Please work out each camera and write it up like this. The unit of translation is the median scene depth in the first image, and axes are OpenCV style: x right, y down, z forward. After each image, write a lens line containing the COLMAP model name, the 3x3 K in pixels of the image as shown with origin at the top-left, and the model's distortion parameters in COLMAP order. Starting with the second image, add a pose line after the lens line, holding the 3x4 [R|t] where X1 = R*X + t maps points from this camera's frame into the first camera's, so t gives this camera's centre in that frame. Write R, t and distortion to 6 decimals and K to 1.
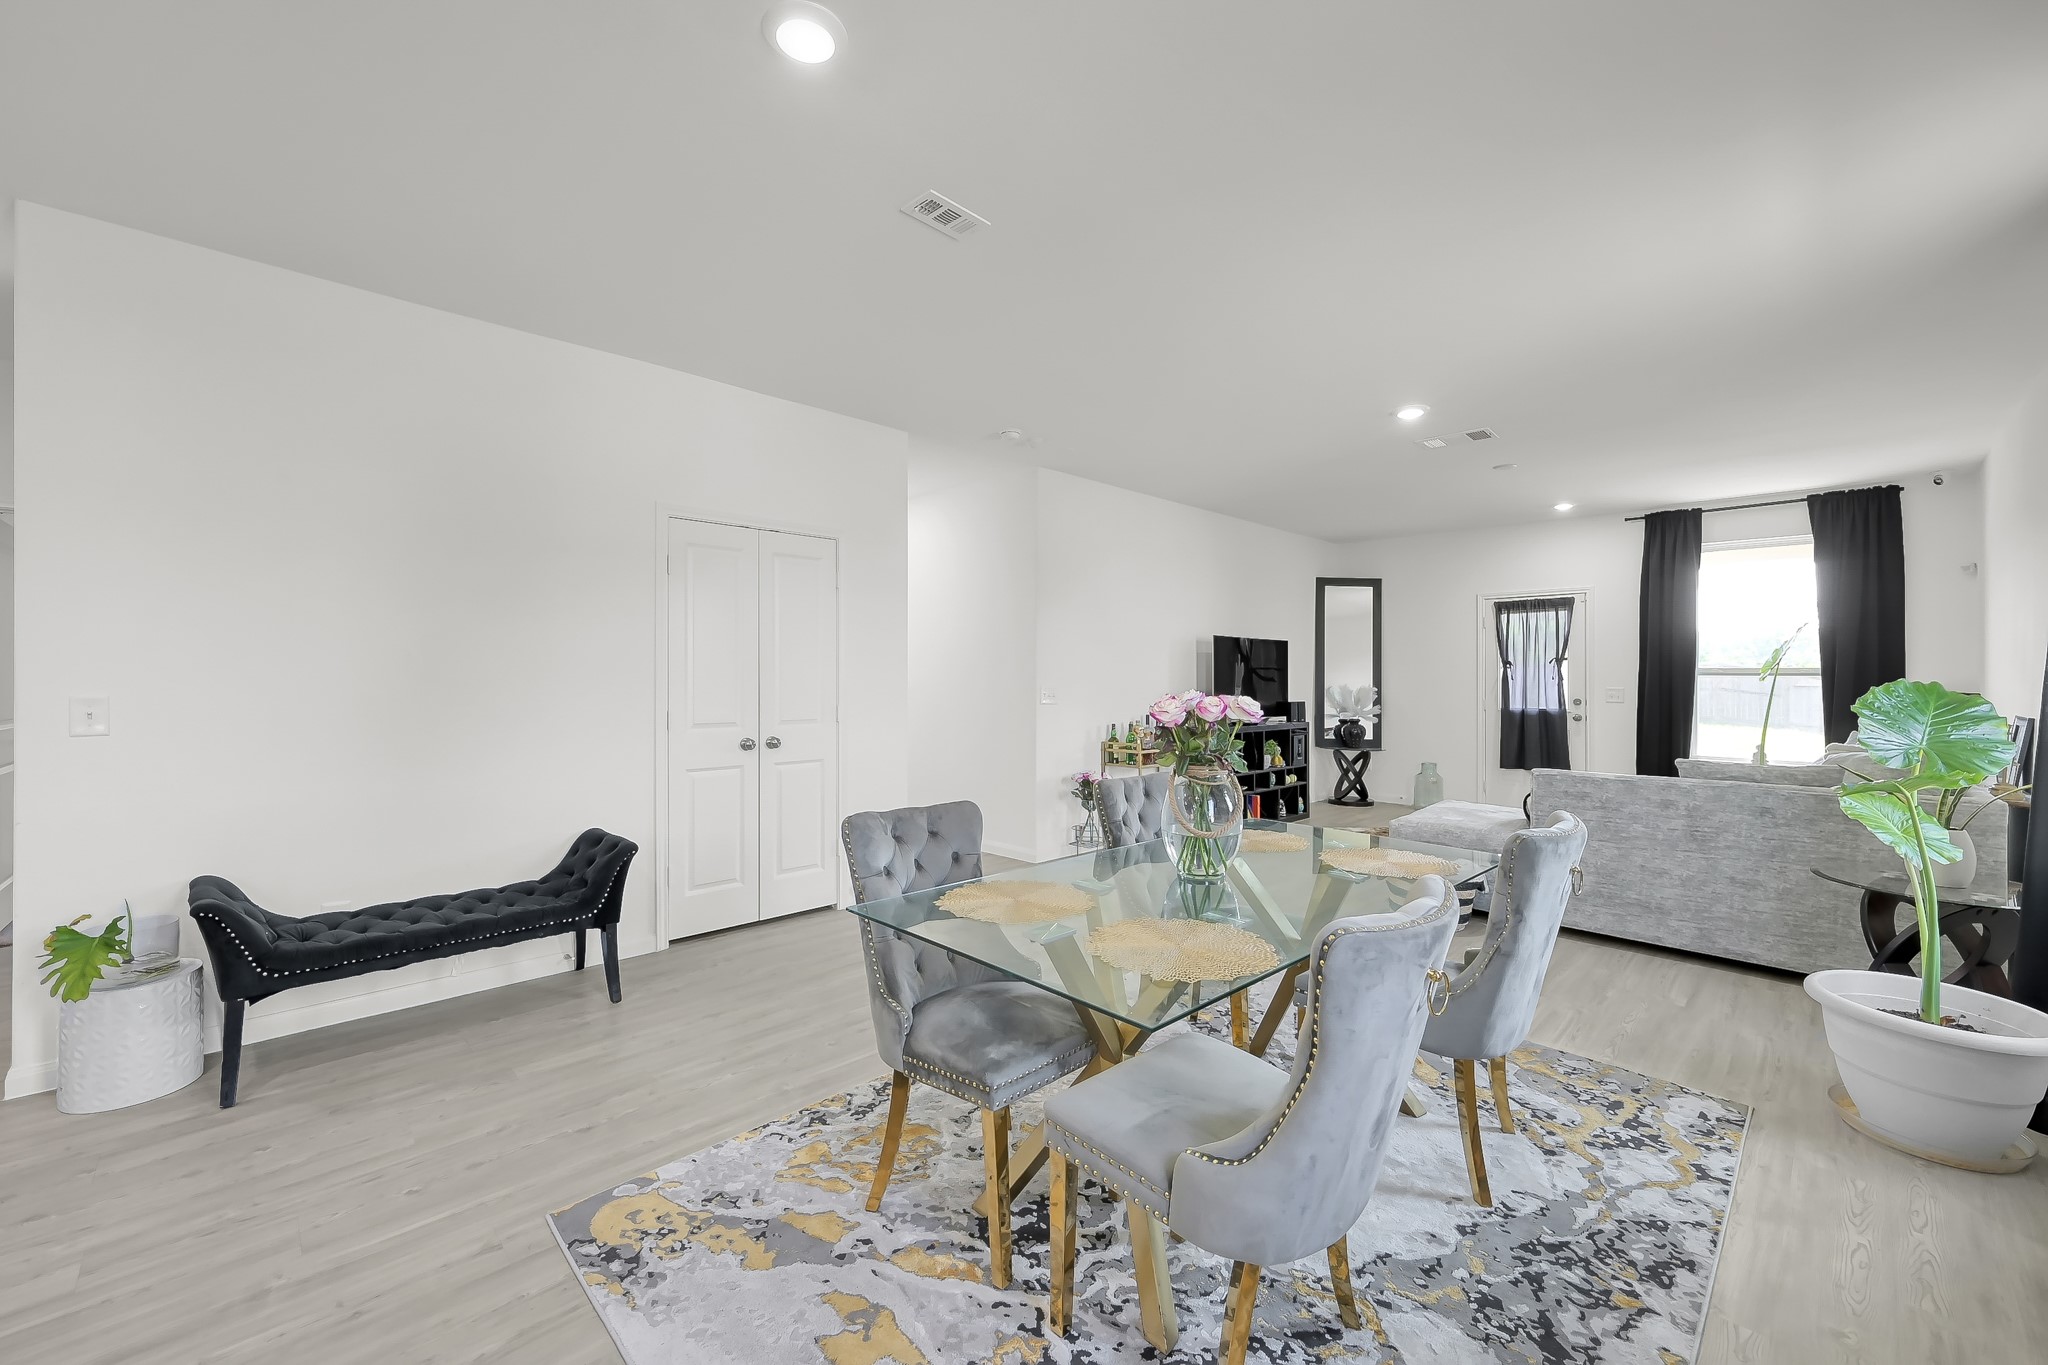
lens RADIAL K [[830.2, 0, 990.2], [0, 830.2, 674.1], [0, 0, 1]] dist [0.000720, -0.000184]
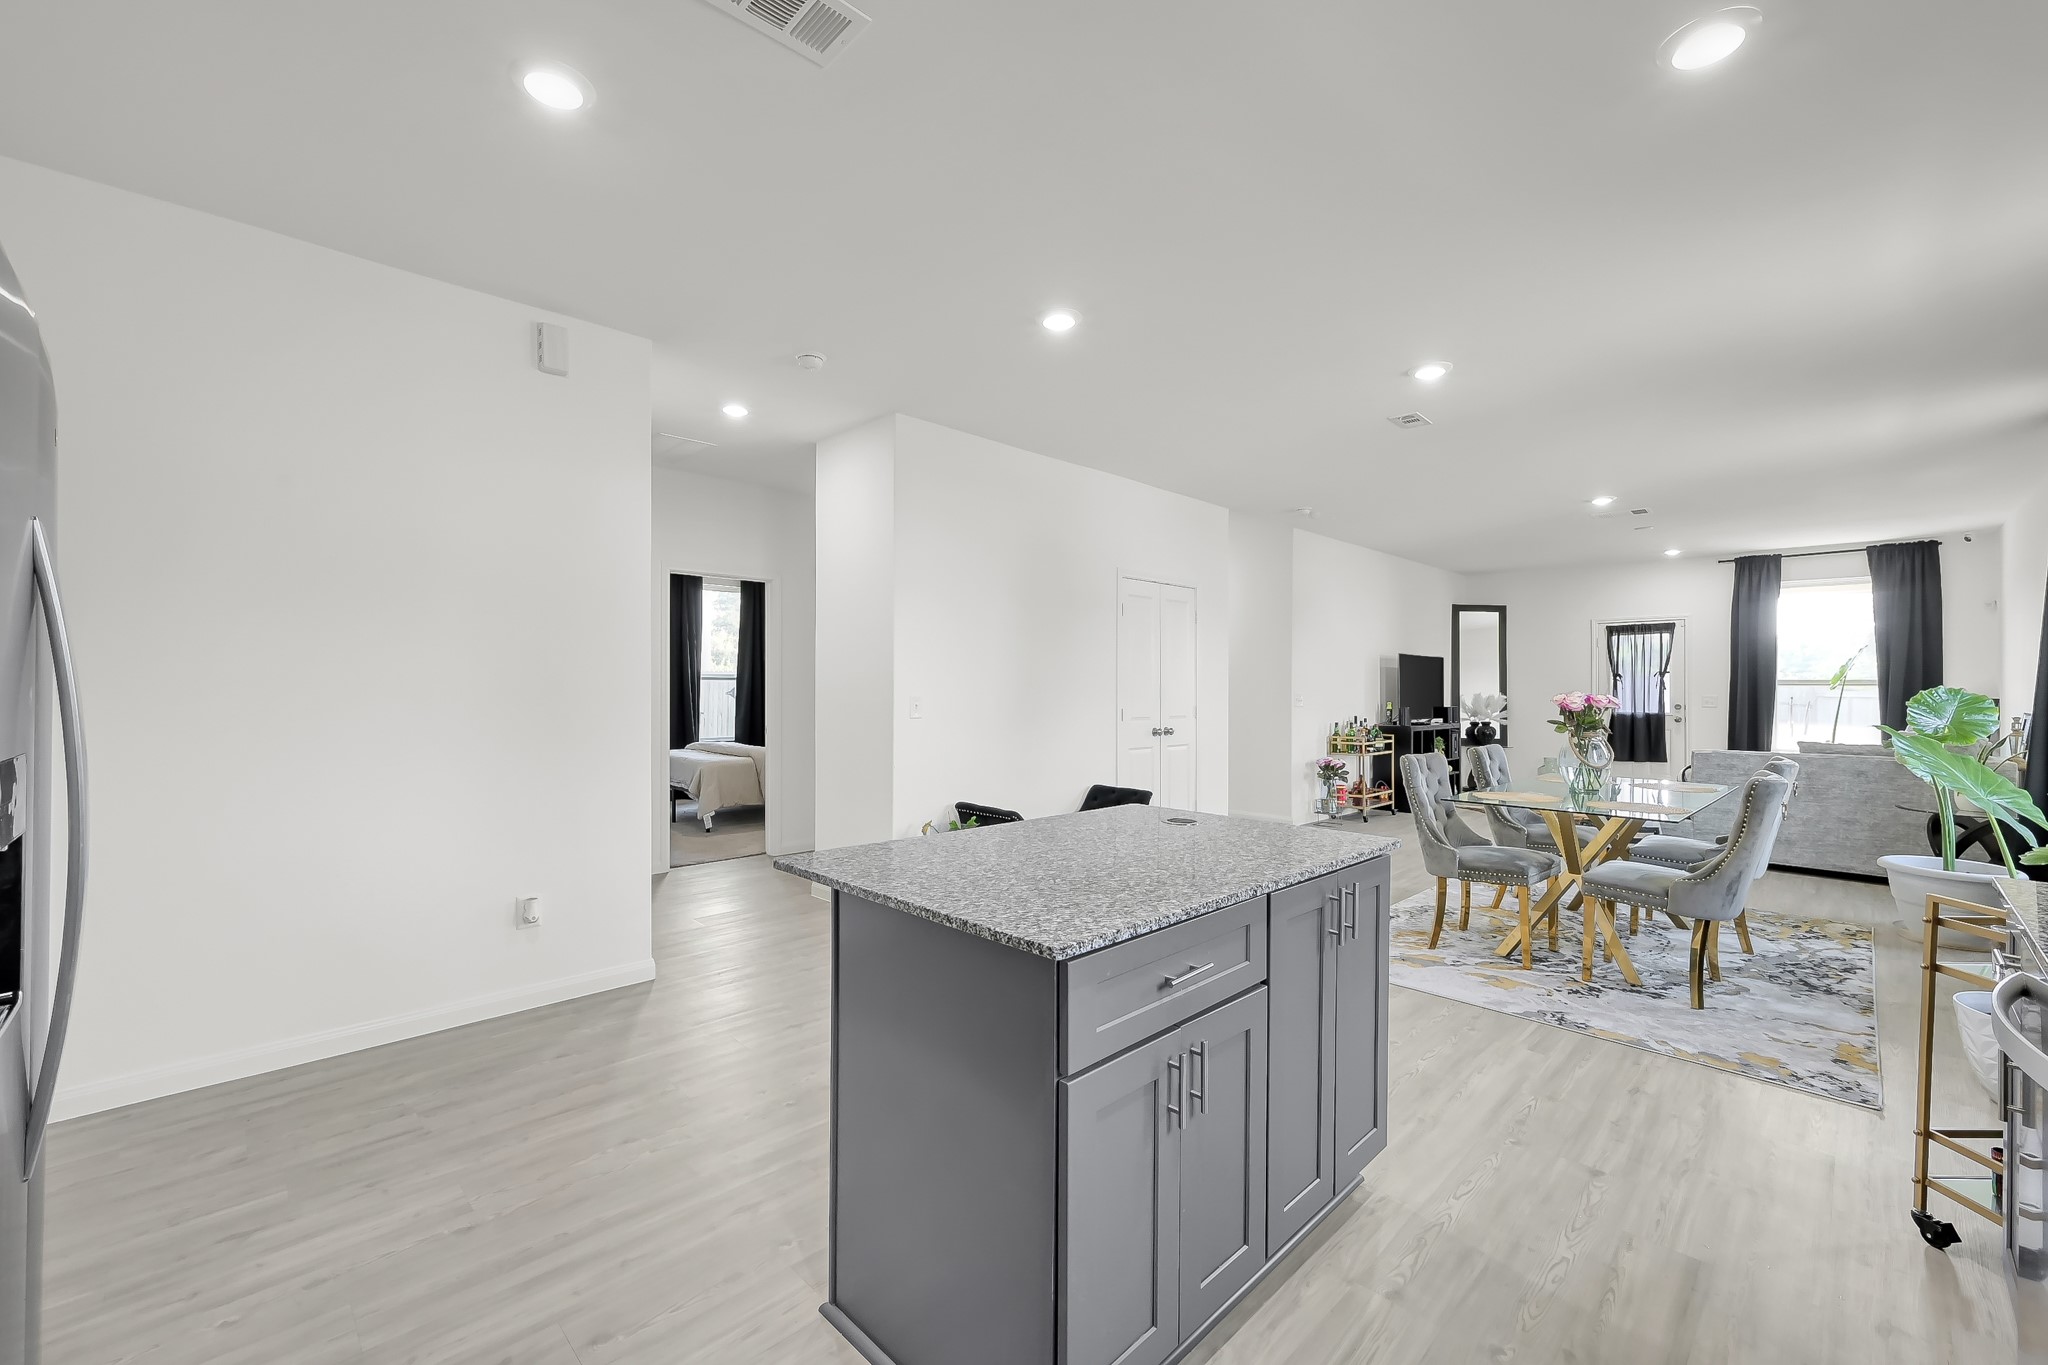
lens RADIAL K [[830.2, 0, 1020.6], [0, 830.2, 681.4], [0, 0, 1]] dist [0.000720, -0.000184]
pose [[0.999983, -0.000213, 0.005886, -0.316543], [0.000245, 0.999985, -0.005494, 0.002507], [-0.005885, 0.005495, 0.999968, -0.264634]]
